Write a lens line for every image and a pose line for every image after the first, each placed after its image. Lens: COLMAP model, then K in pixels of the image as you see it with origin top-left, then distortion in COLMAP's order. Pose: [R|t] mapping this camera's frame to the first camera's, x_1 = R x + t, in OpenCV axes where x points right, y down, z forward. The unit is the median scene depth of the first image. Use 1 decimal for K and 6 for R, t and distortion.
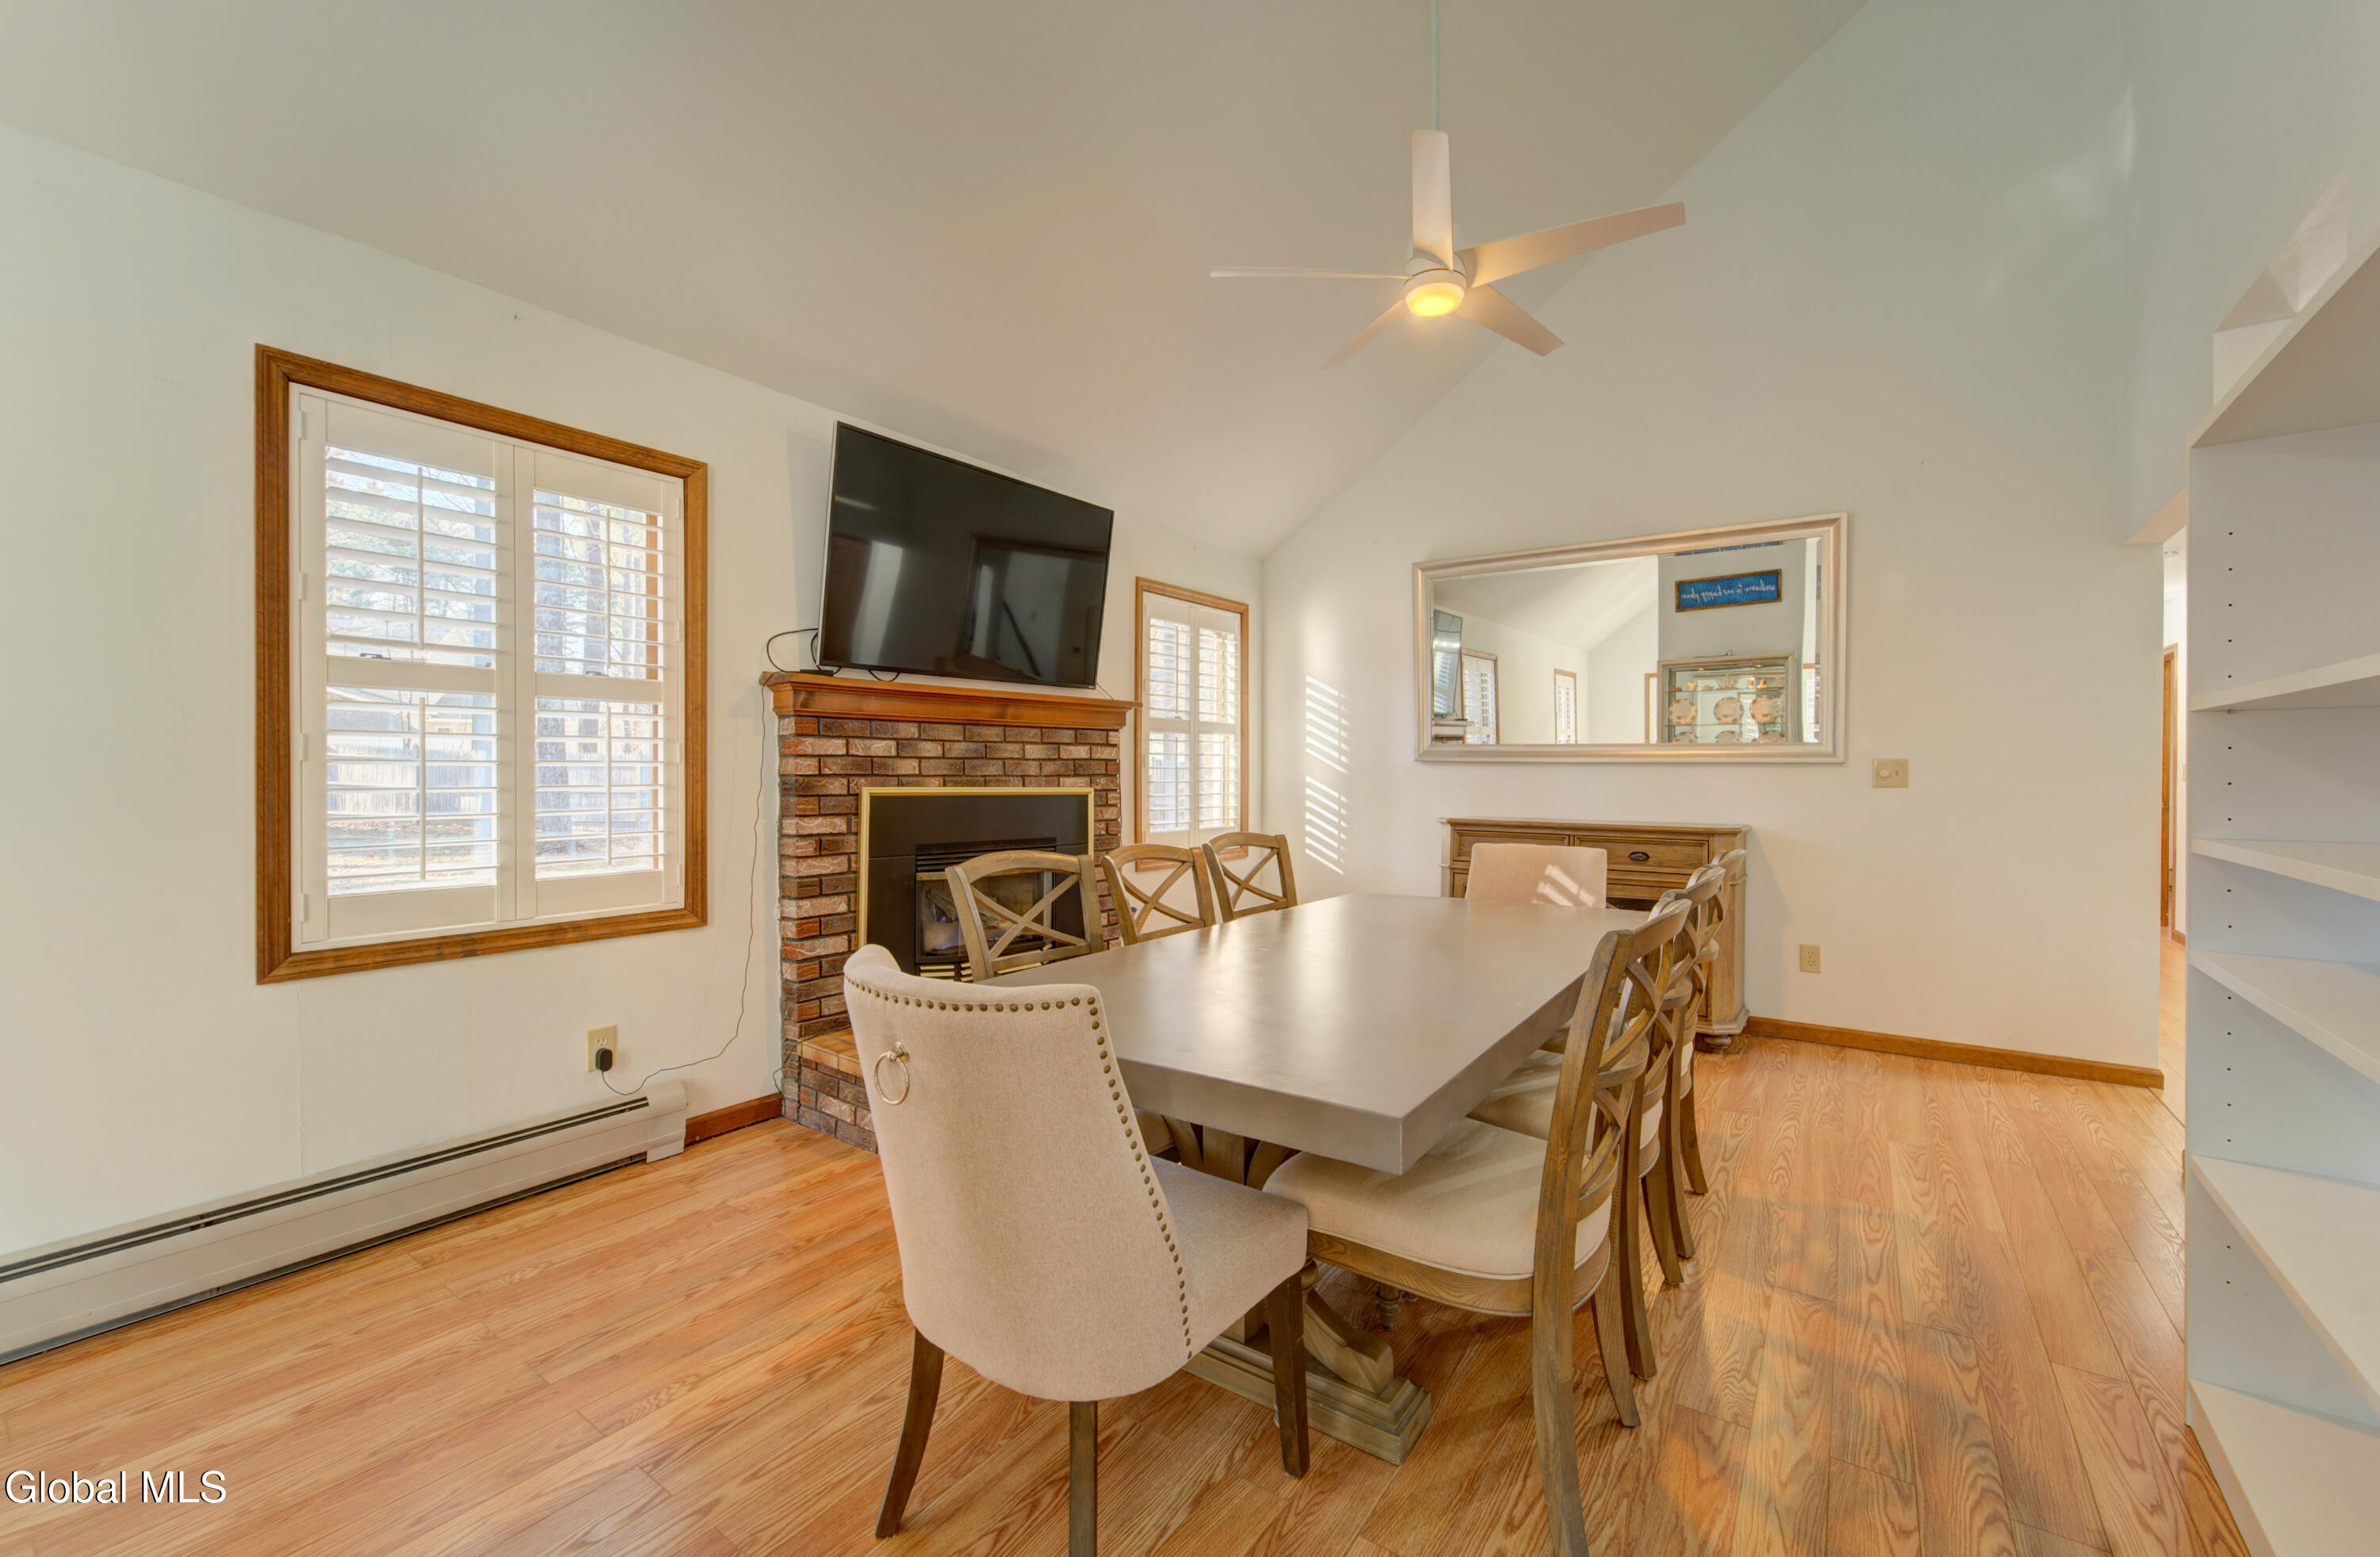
lens RADIAL K [[948.3, 0, 1190.0], [0, 948.3, 778.5], [0, 0, 1]] dist [0.001221, 0.000182]
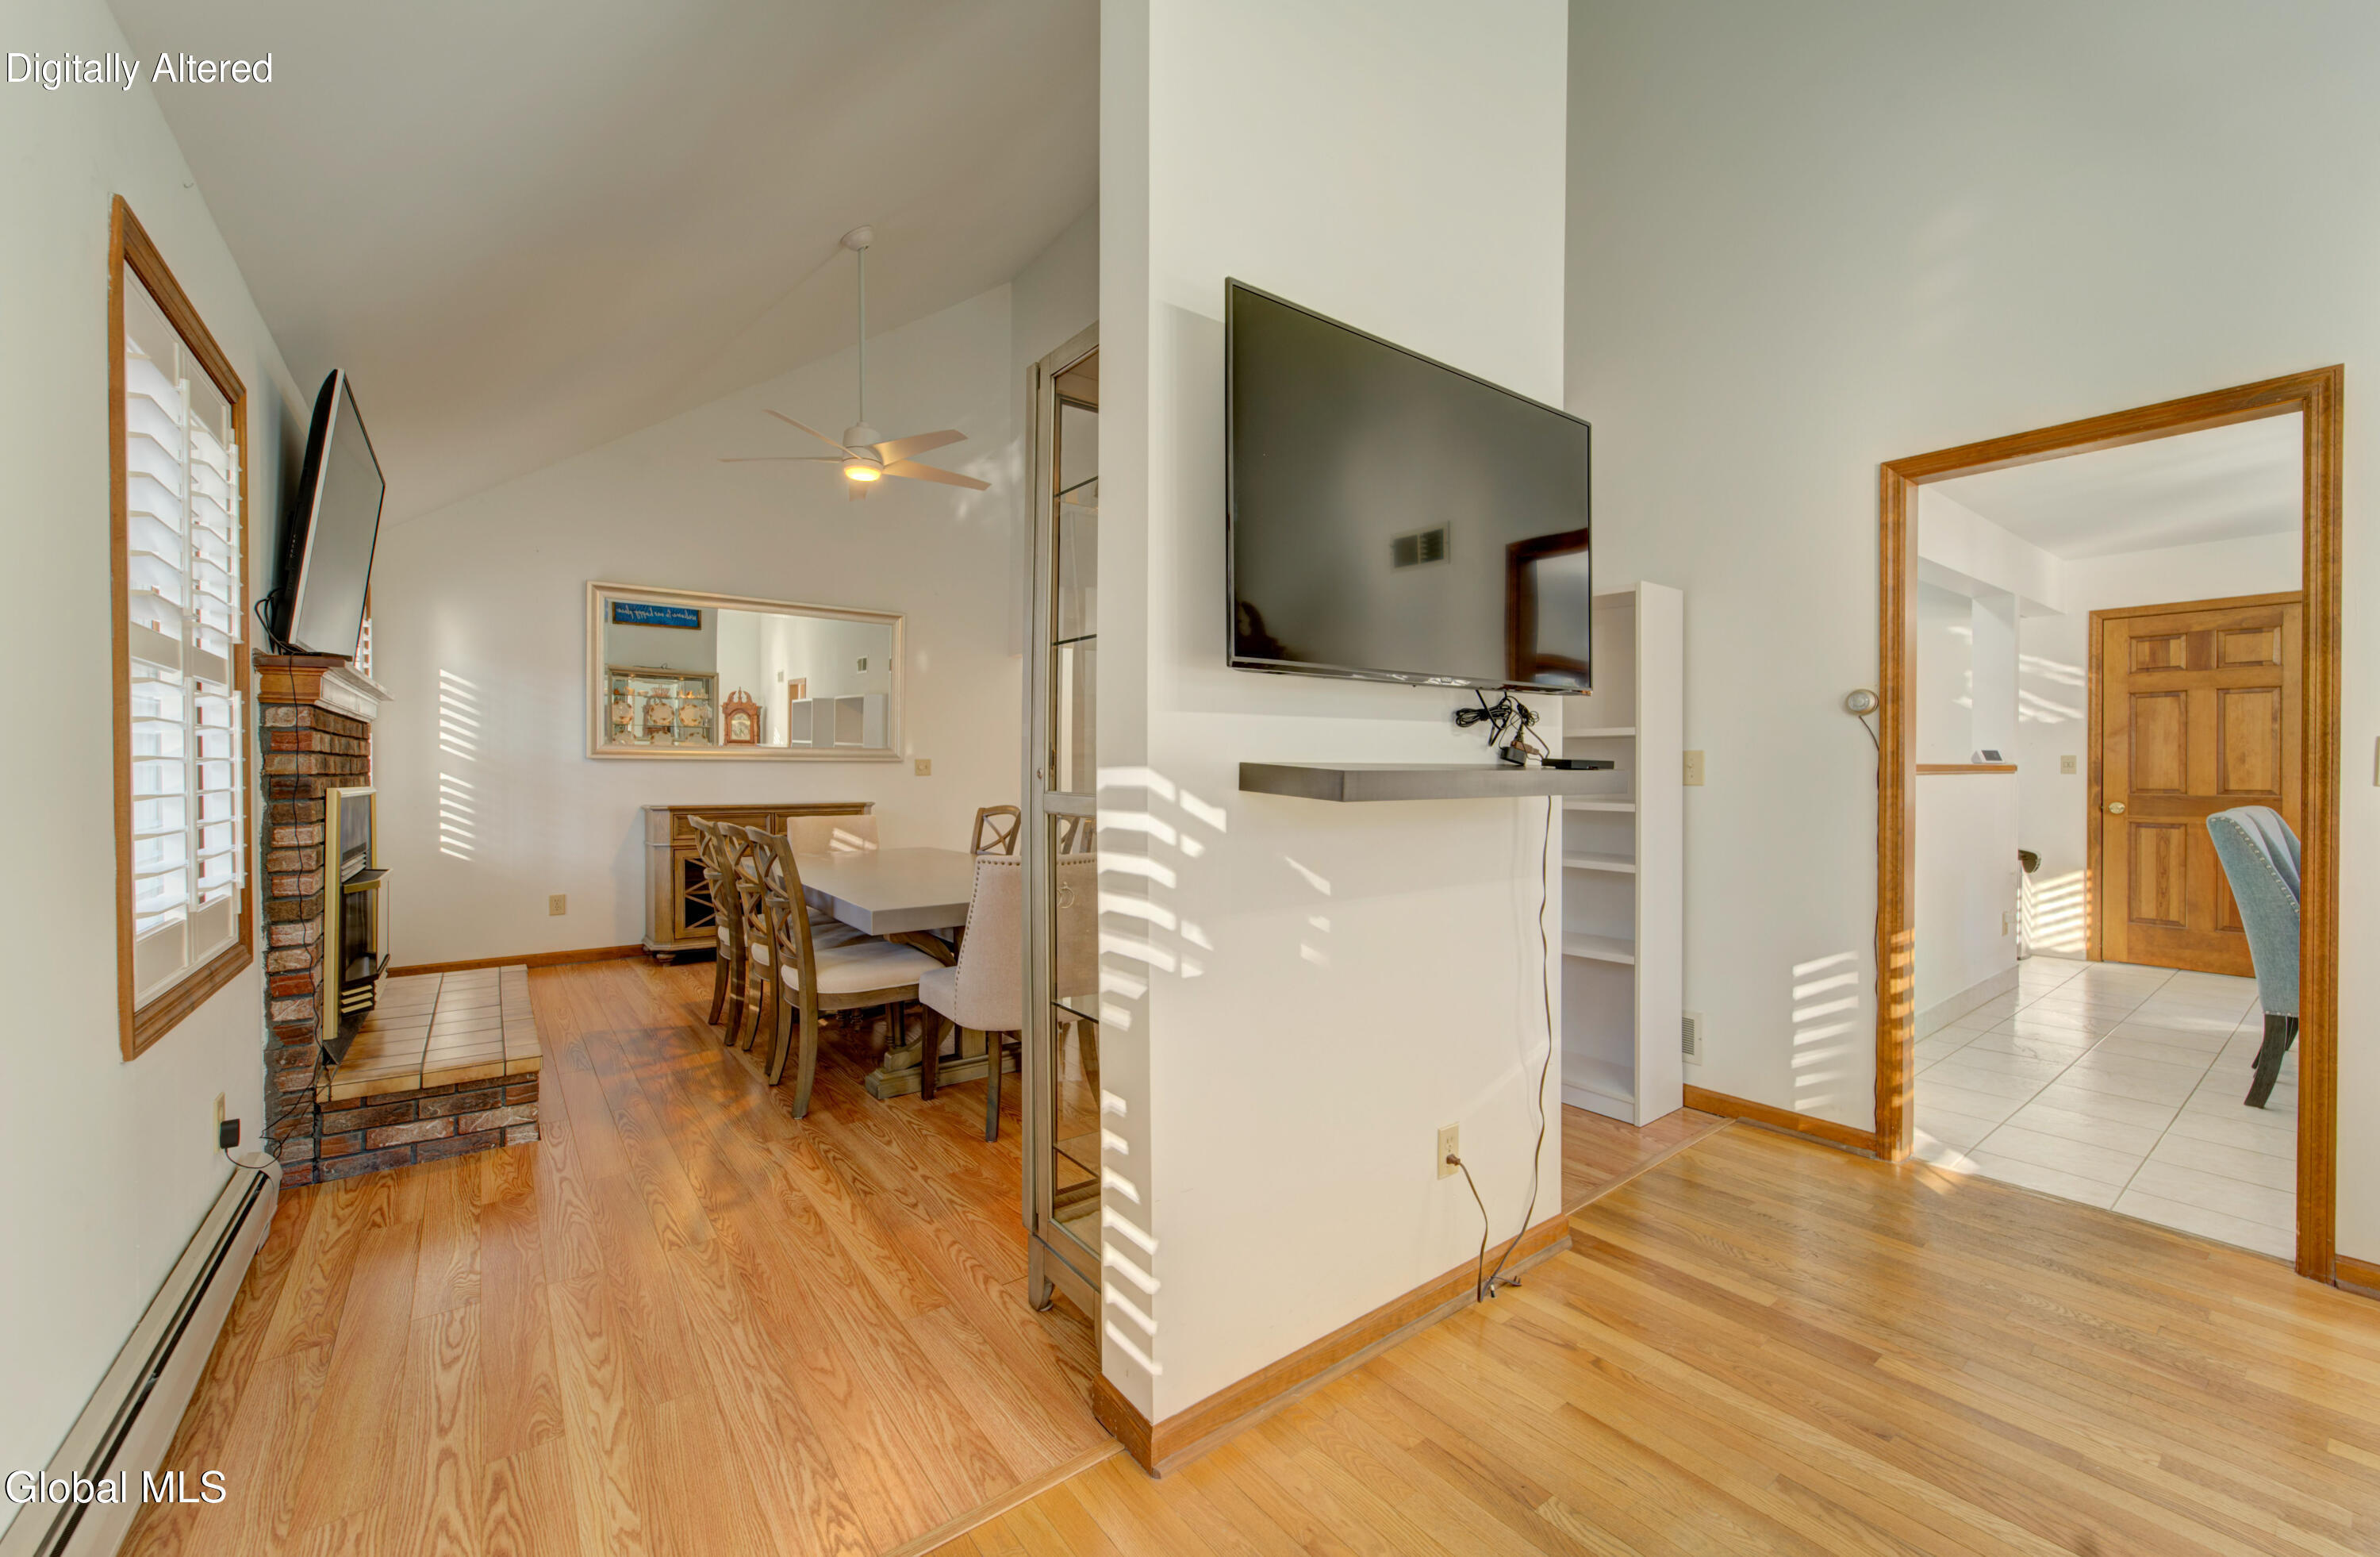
lens RADIAL K [[948.5, 0, 1190.0], [0, 948.5, 778.5], [0, 0, 1]] dist [0.001221, 0.000182]
pose [[0.302995, -0.016528, 0.952849, -0.757175], [0.014550, 0.999813, 0.012716, 0.000337], [-0.952881, 0.010011, 0.303179, -0.008219]]
